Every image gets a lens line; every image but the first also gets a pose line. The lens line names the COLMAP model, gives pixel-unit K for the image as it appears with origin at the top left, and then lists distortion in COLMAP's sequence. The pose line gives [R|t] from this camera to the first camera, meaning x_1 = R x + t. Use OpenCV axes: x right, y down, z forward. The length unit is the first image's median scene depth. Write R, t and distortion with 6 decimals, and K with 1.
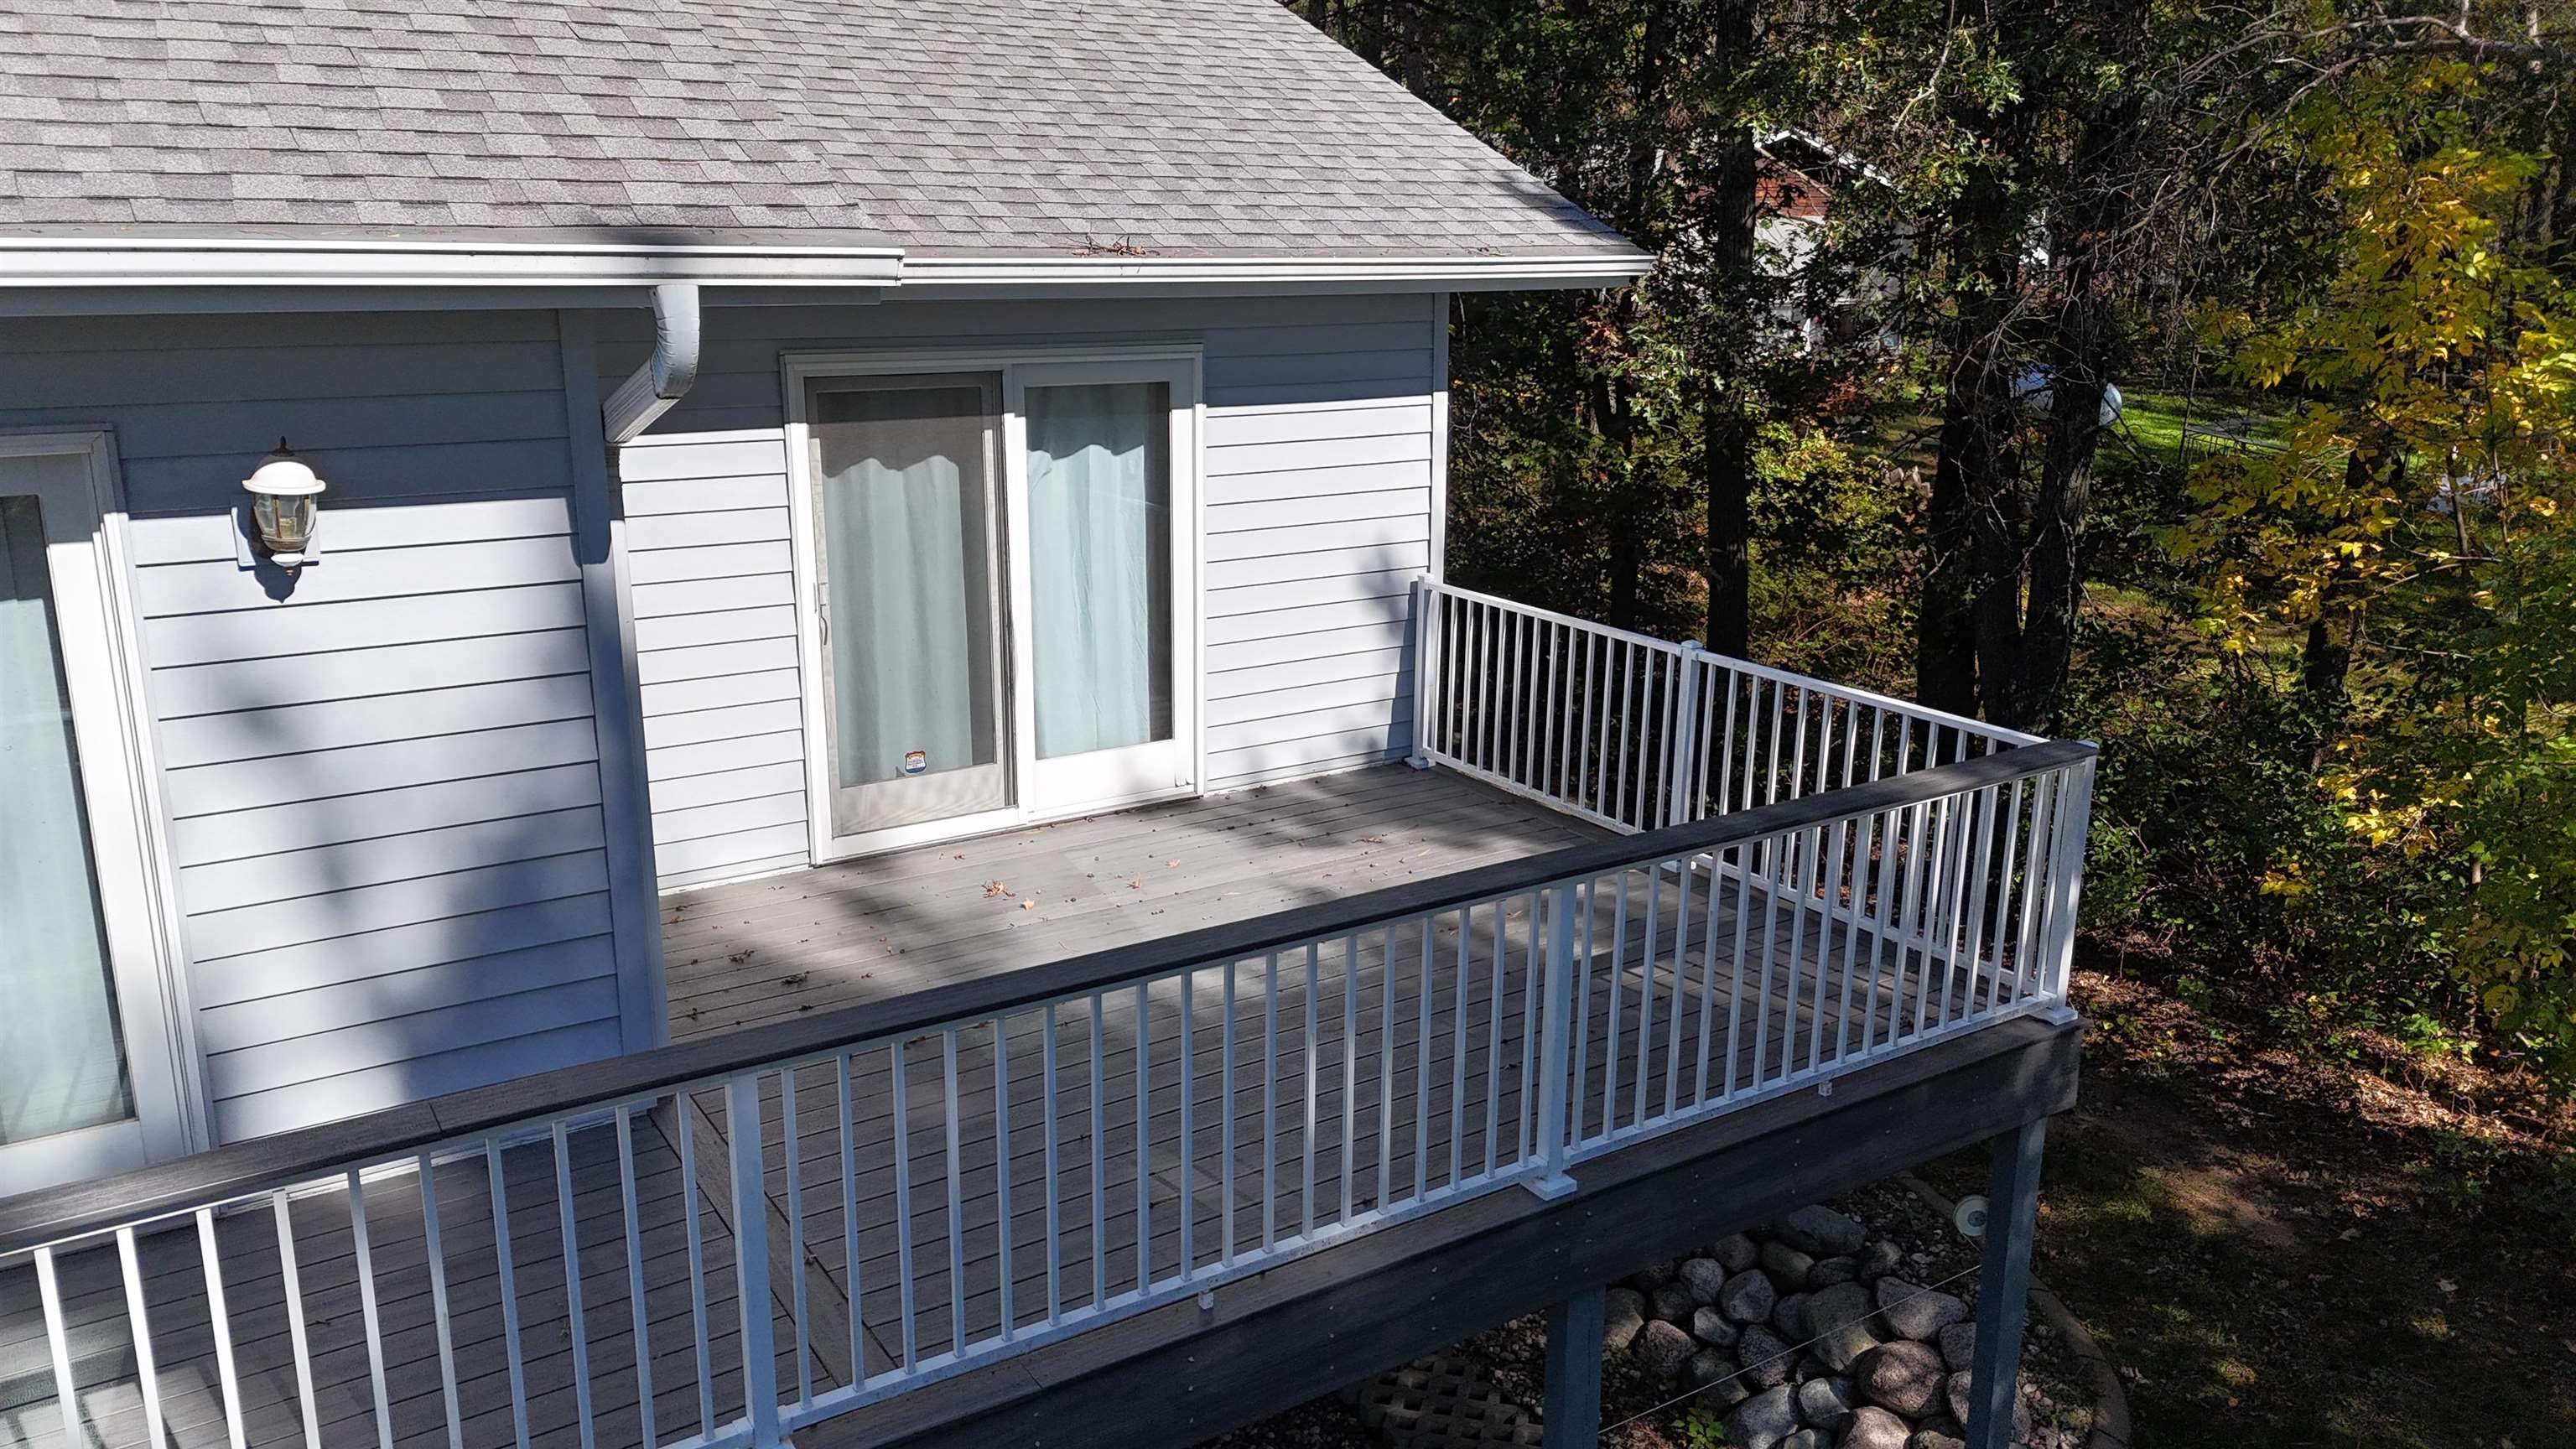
lens RADIAL K [[1847.4, 0, 1265.8], [0, 1847.4, 704.2], [0, 0, 1]] dist [0.048887, -0.004412]
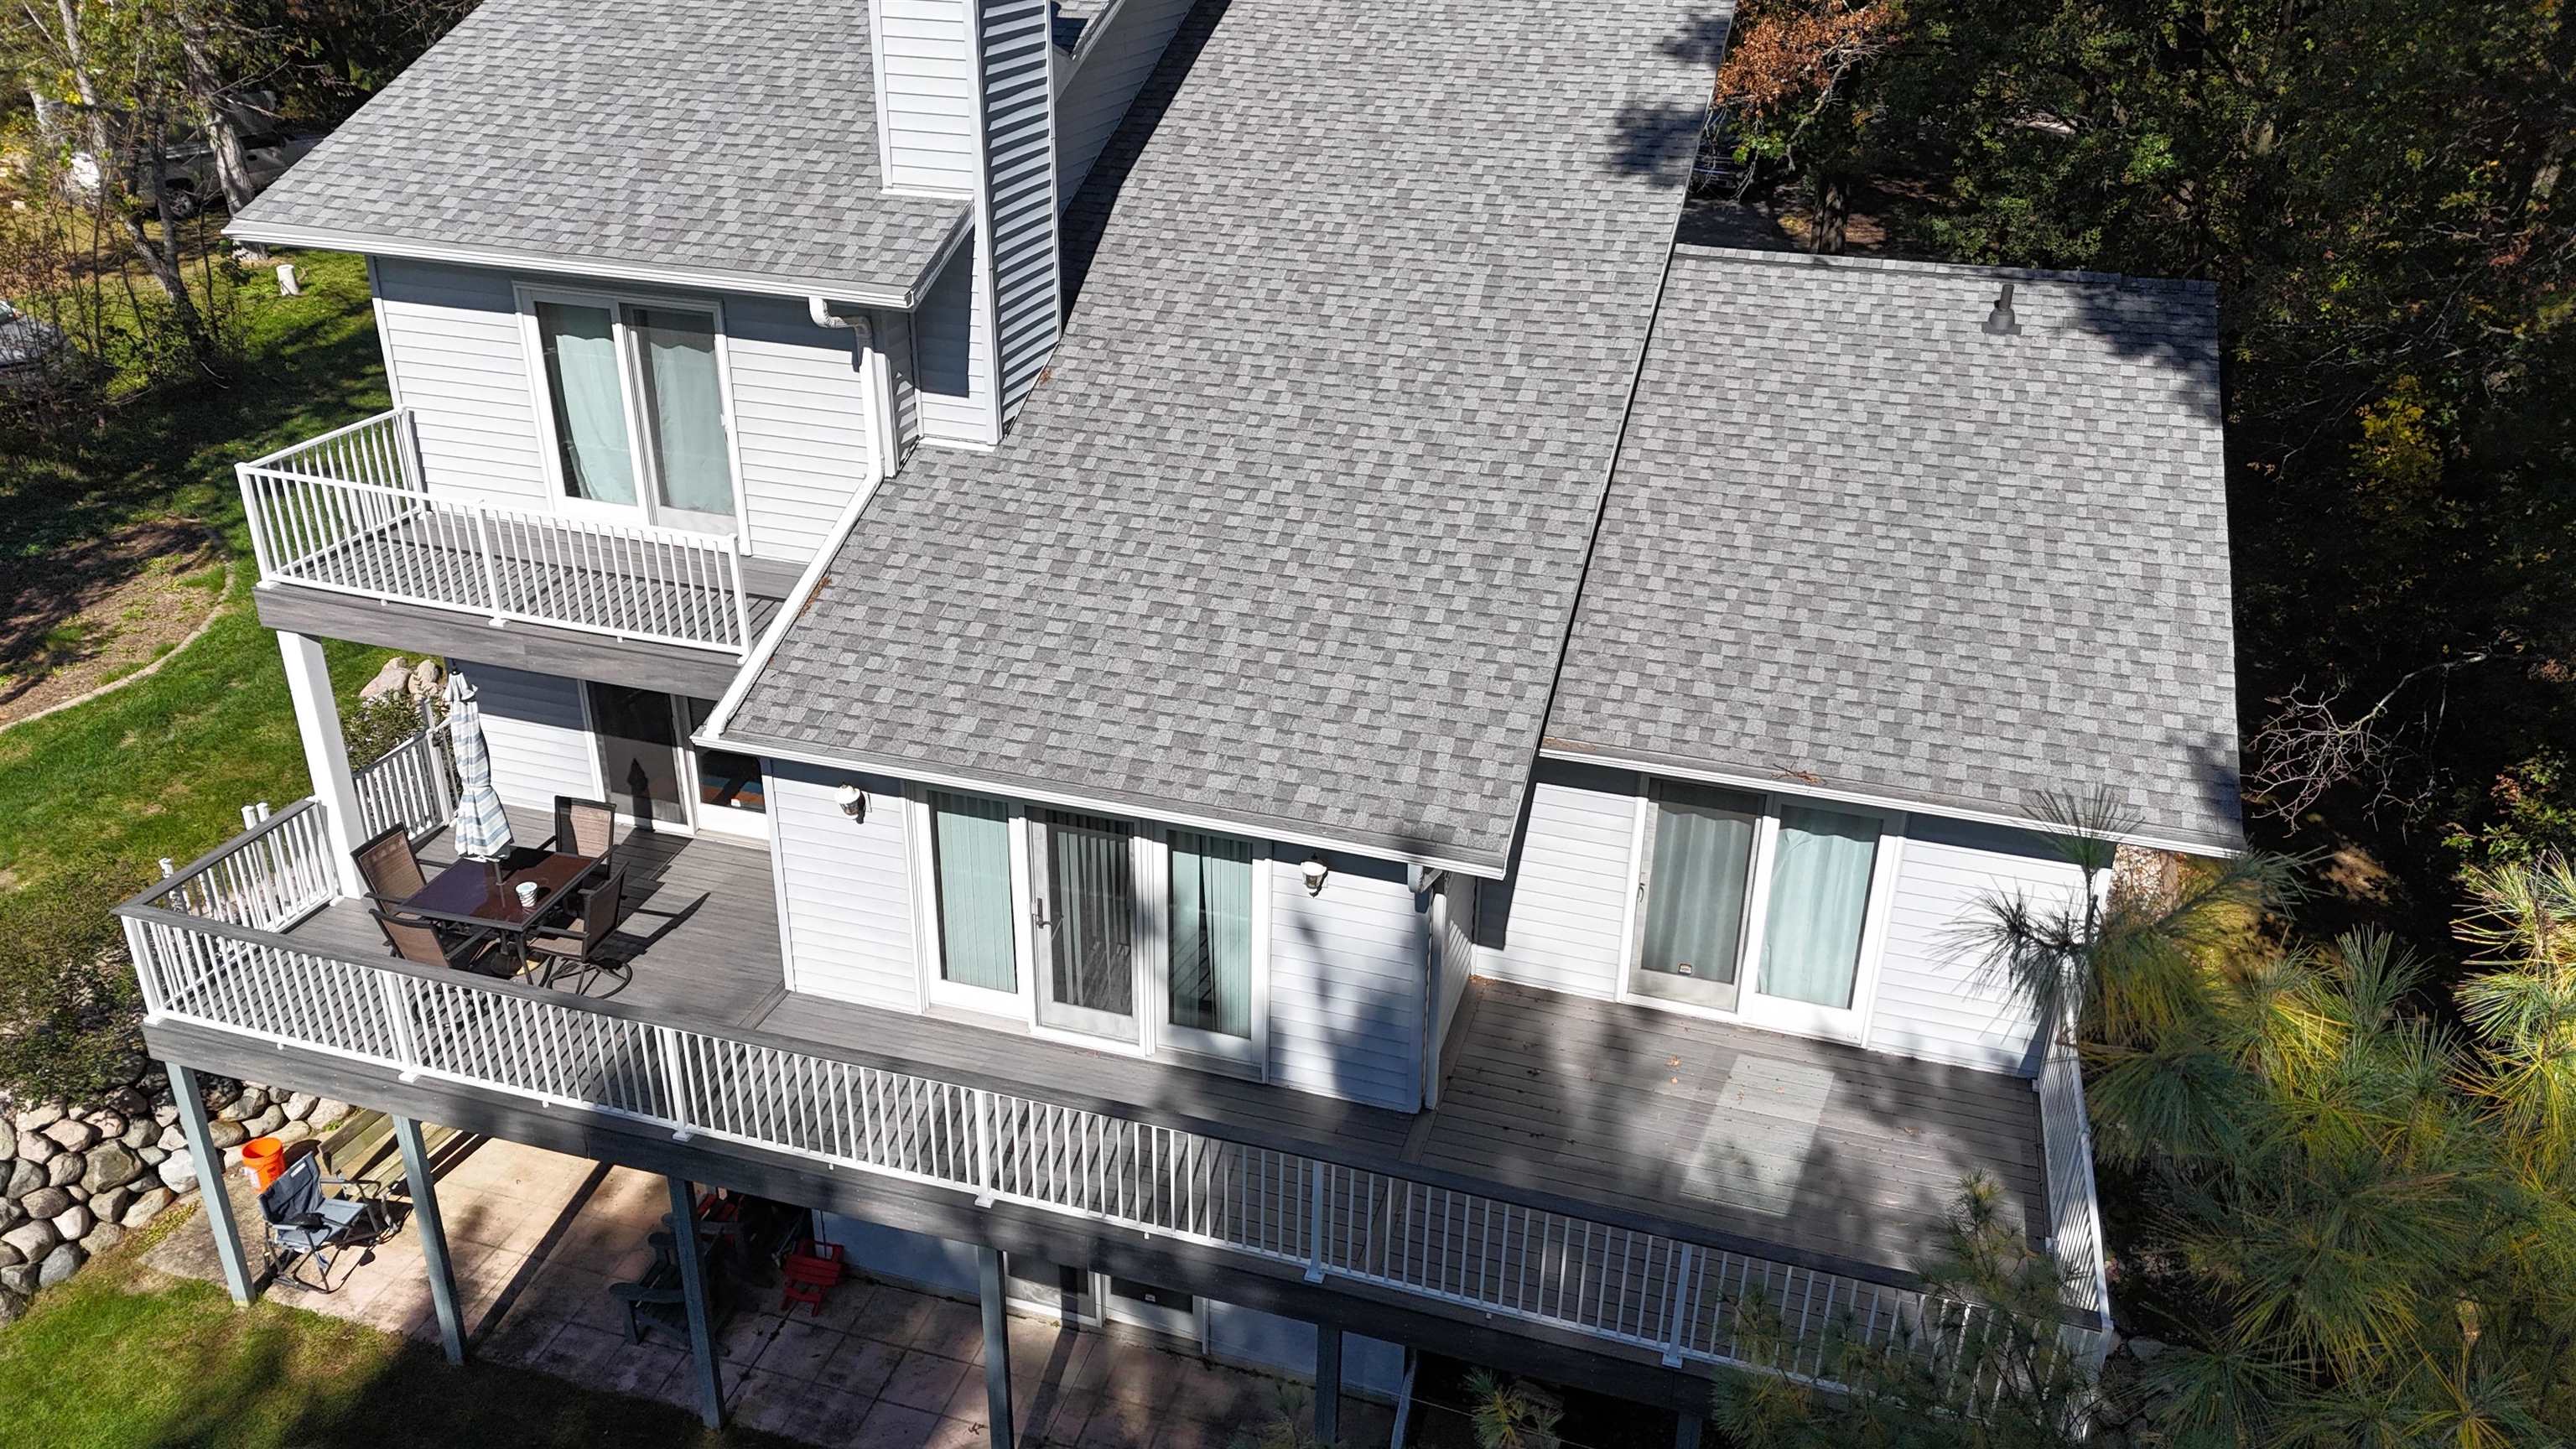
lens RADIAL K [[1847.4, 0, 1265.8], [0, 1847.4, 704.2], [0, 0, 1]] dist [0.048887, -0.004412]
pose [[0.650049, 0.322923, -0.687864, 0.673941], [-0.198861, 0.945958, 0.256158, -0.571160], [0.733410, -0.029726, 0.679136, -0.493493]]
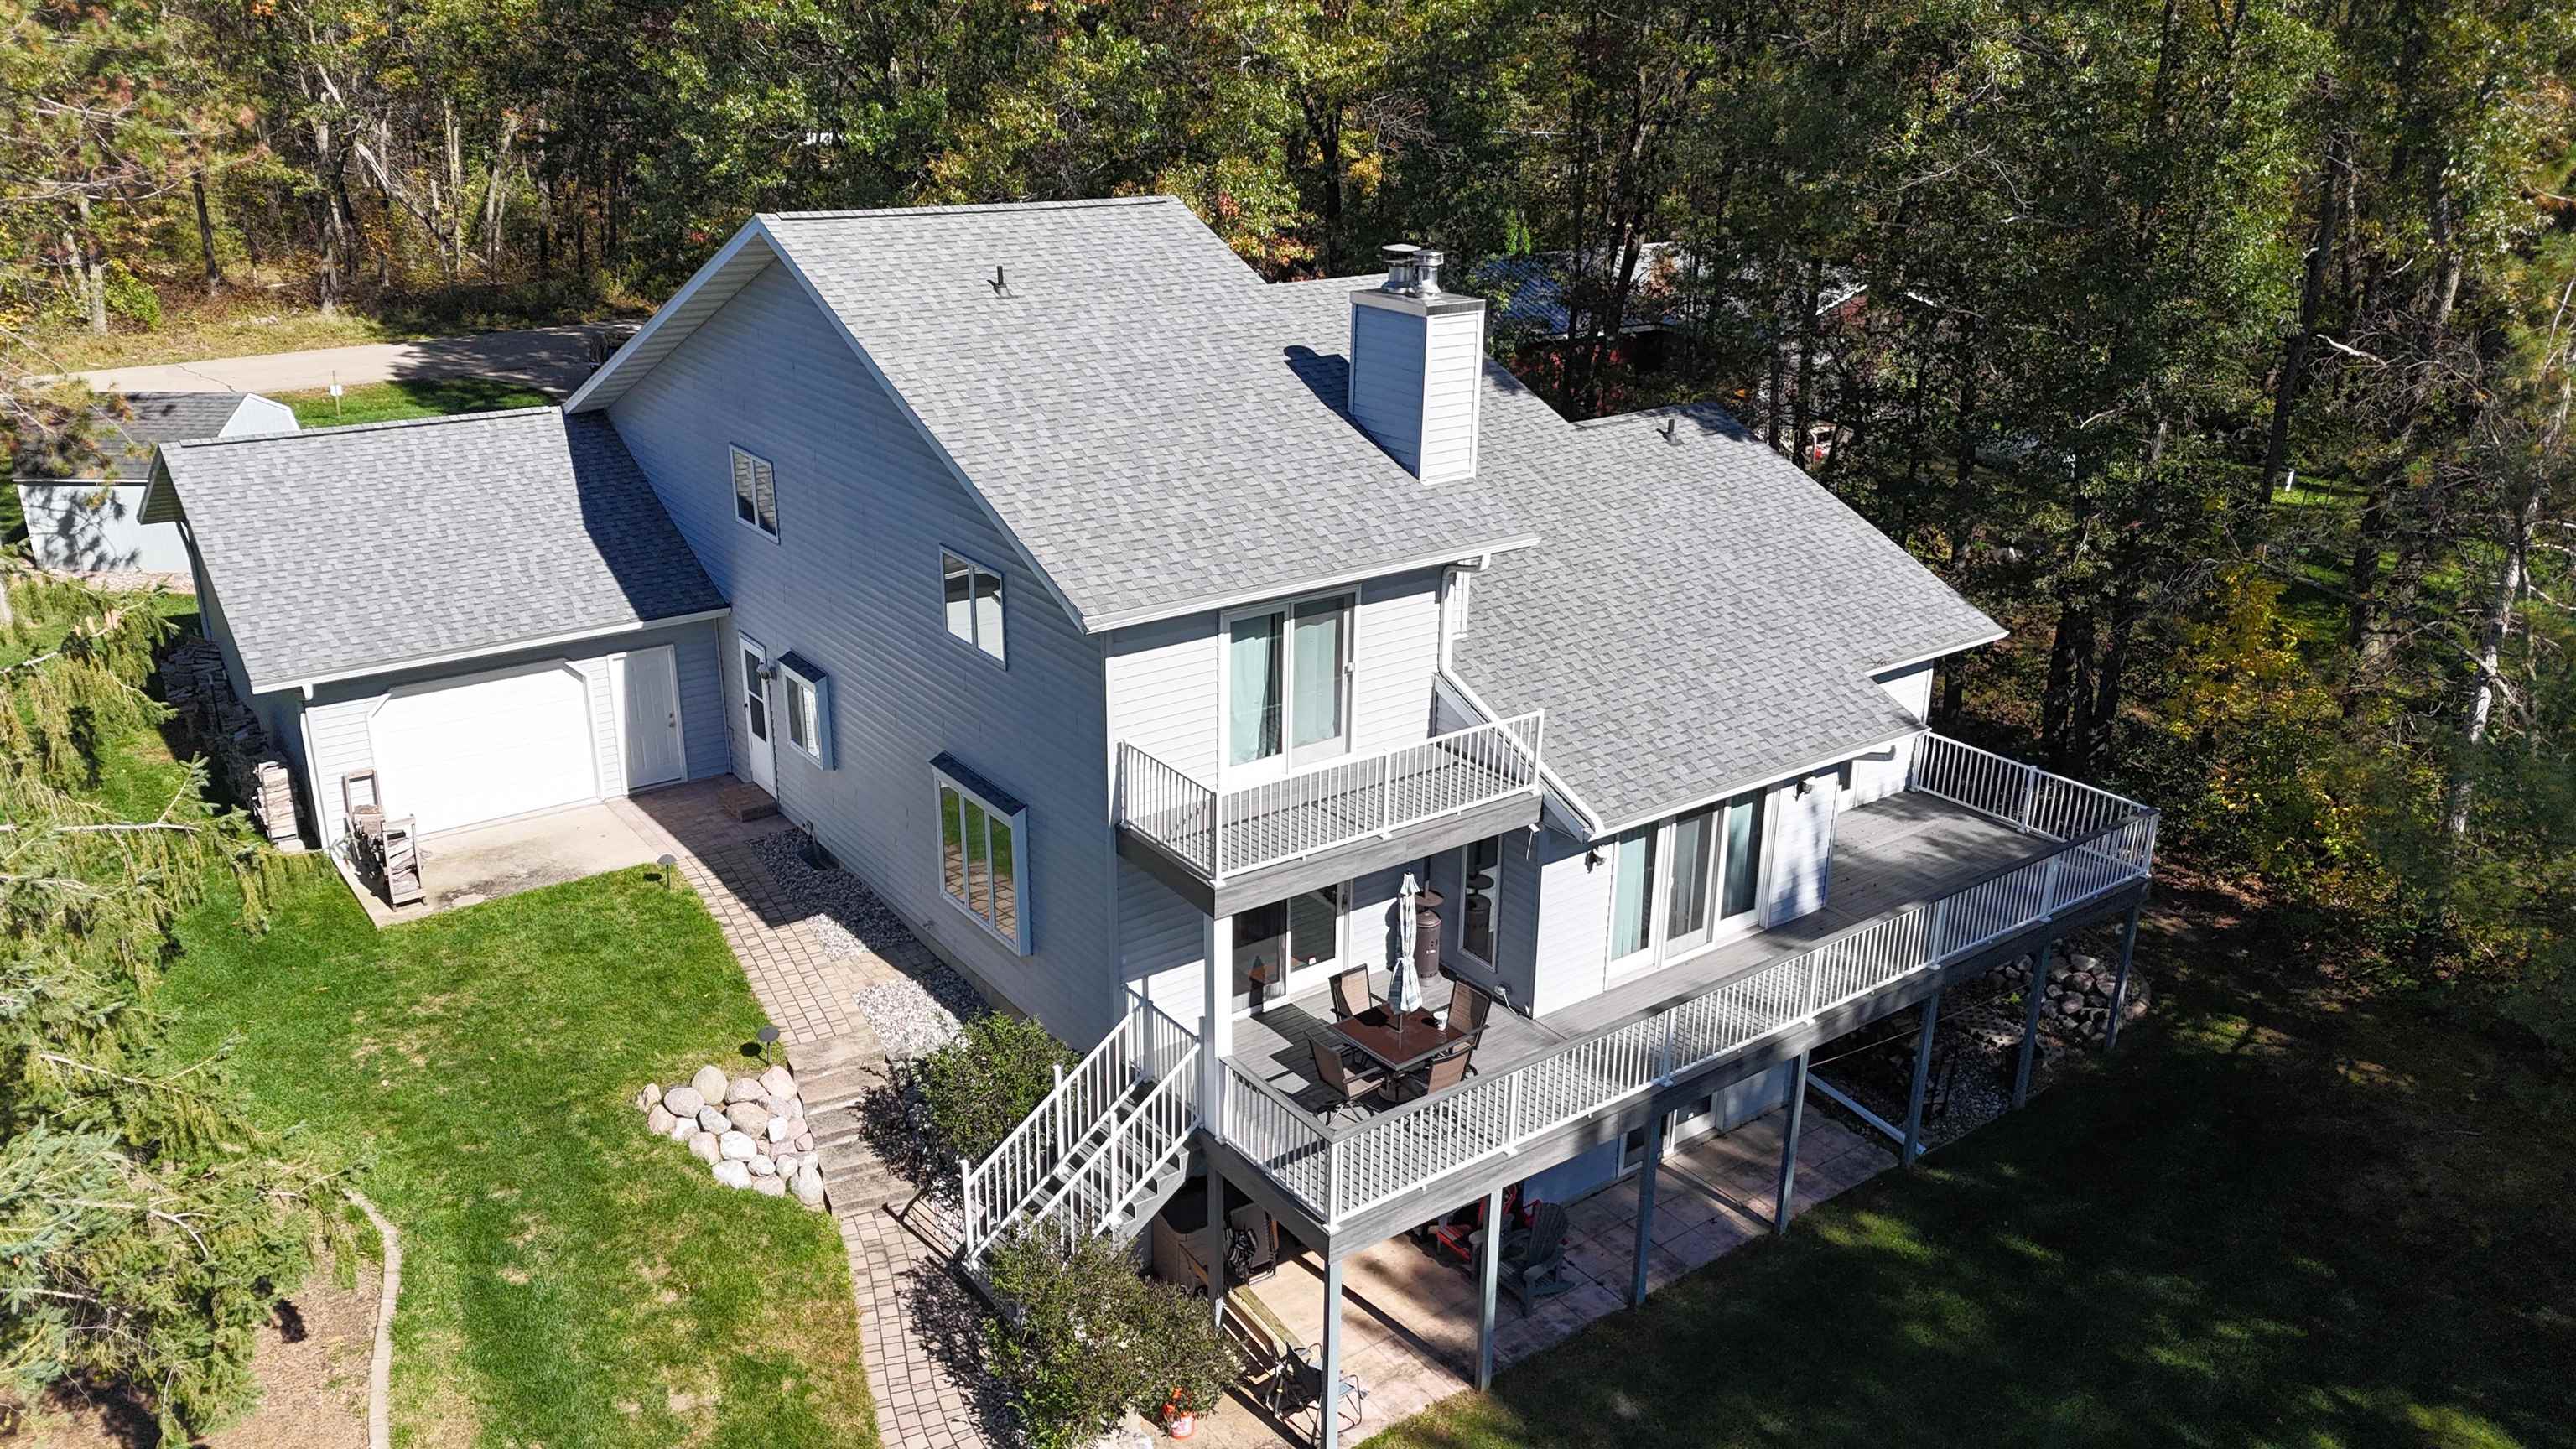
lens RADIAL K [[1866.0, 0, 1278.5], [0, 1866.0, 717.8], [0, 0, 1]] dist [0.088454, -0.113252]
pose [[0.997958, -0.019344, 0.060878, -1.248276], [0.012972, 0.994557, 0.103379, -0.457894], [-0.062547, -0.102378, 0.992777, -2.139684]]
